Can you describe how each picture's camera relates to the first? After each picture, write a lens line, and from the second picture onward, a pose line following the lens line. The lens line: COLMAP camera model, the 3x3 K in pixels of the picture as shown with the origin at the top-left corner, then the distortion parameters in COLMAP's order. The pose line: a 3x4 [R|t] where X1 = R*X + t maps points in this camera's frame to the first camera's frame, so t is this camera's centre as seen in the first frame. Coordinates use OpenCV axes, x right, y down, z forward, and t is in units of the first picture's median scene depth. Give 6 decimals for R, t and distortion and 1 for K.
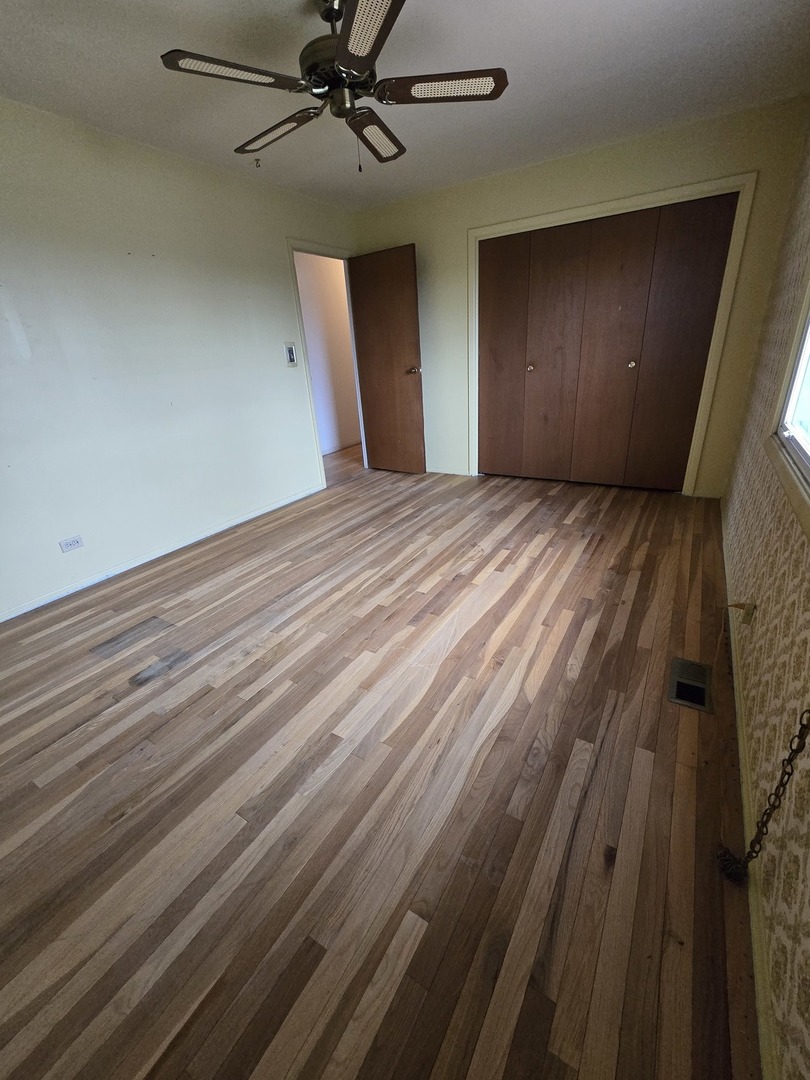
lens RADIAL K [[437.9, 0, 403.2], [0, 437.9, 542.1], [0, 0, 1]] dist [-0.001346, 0.001448]
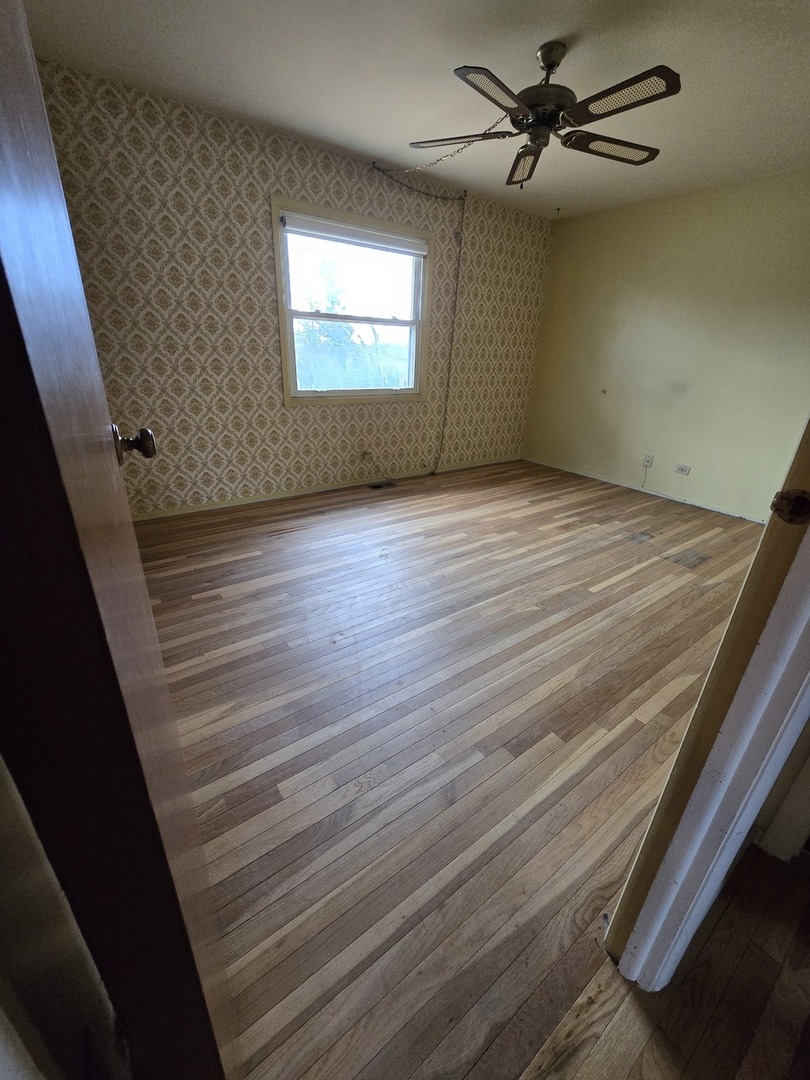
lens RADIAL K [[437.9, 0, 407.8], [0, 437.9, 530.7], [0, 0, 1]] dist [-0.001346, 0.001448]
pose [[-0.931828, -0.117759, 0.343263, -0.277844], [0.160680, 0.714236, 0.681211, -0.913081], [-0.325389, 0.689927, -0.646624, 2.143163]]
